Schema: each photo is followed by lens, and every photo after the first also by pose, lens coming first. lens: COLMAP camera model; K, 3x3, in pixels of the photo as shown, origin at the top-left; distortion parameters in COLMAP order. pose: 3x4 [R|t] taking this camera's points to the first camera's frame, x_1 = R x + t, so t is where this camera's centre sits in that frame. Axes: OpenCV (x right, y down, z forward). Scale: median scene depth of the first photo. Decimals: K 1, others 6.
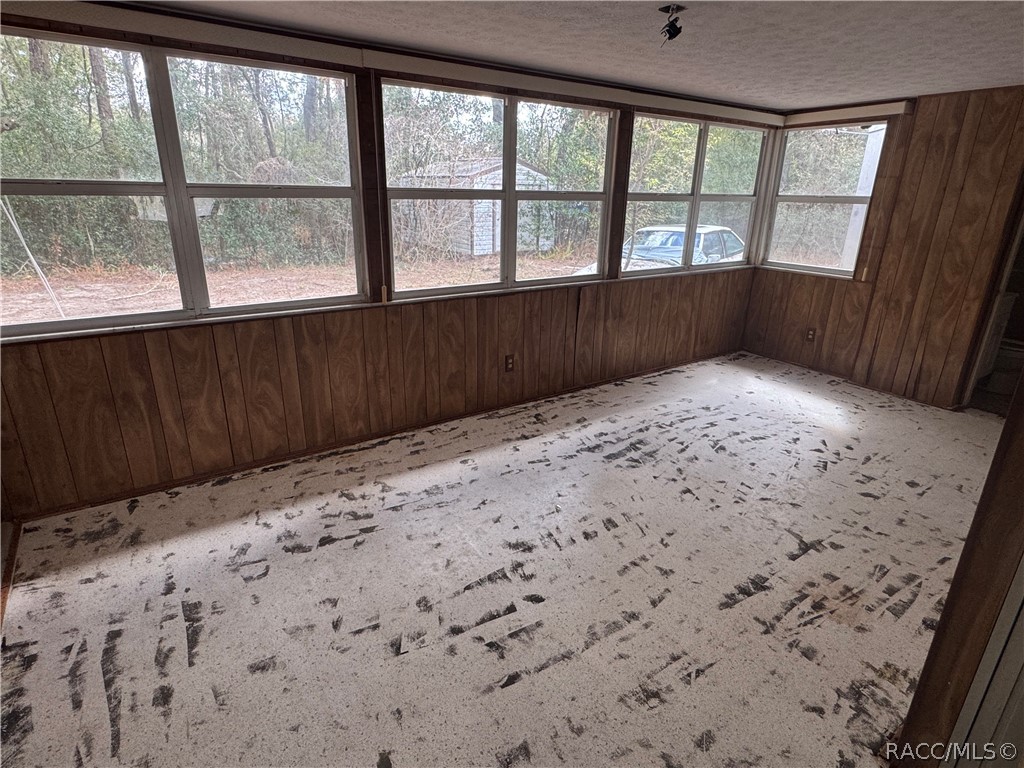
lens RADIAL K [[556.6, 0, 512.0], [0, 556.6, 387.2], [0, 0, 1]] dist [0.002415, -0.000089]
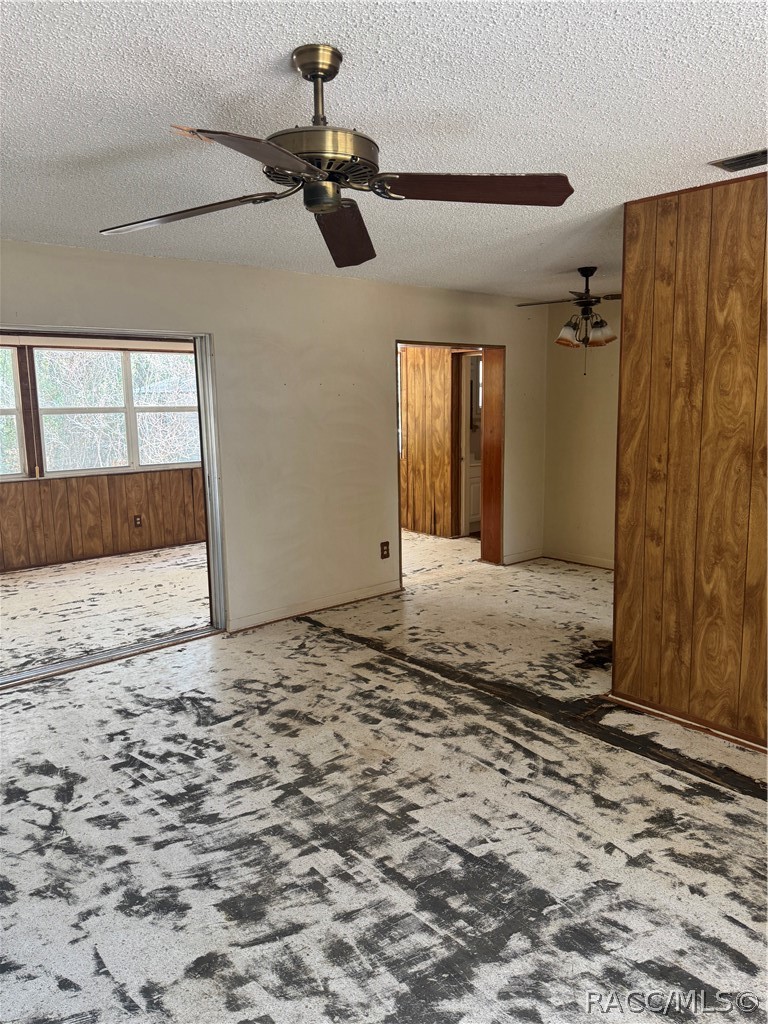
lens RADIAL K [[715.0, 0, 384.7], [0, 715.0, 509.6], [0, 0, 1]] dist [-0.001681, -0.001693]
pose [[0.993063, -0.051216, 0.105840, 0.489533], [0.070204, 0.980358, -0.184308, 0.352299], [-0.094321, 0.190460, 0.977153, -0.982047]]
